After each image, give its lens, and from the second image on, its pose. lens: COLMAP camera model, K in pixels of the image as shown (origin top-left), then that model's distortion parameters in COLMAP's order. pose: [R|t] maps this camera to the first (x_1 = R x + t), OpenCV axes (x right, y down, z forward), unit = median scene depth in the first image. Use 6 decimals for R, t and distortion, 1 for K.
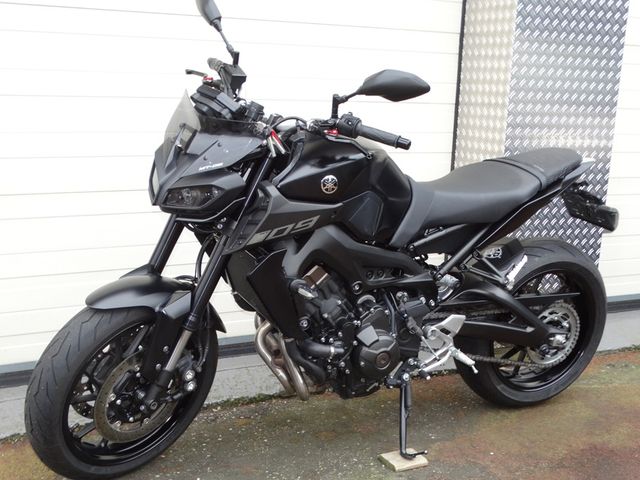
lens RADIAL K [[791.0, 0, 321.4], [0, 791.0, 241.8], [0, 0, 1]] dist [0.057615, 0.000000]
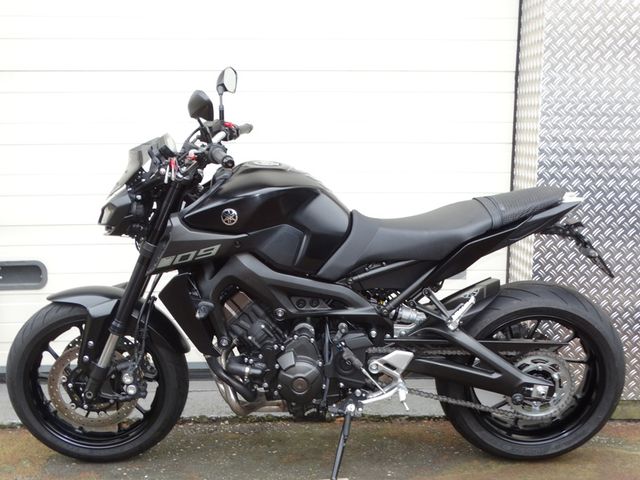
lens RADIAL K [[791.0, 0, 301.1], [0, 791.0, 239.9], [0, 0, 1]] dist [0.057615, 0.000000]
pose [[0.916432, 0.029655, -0.399091, 0.455801], [-0.053099, 0.997444, -0.047813, 0.006275], [0.396653, 0.065009, 0.915664, 0.020235]]
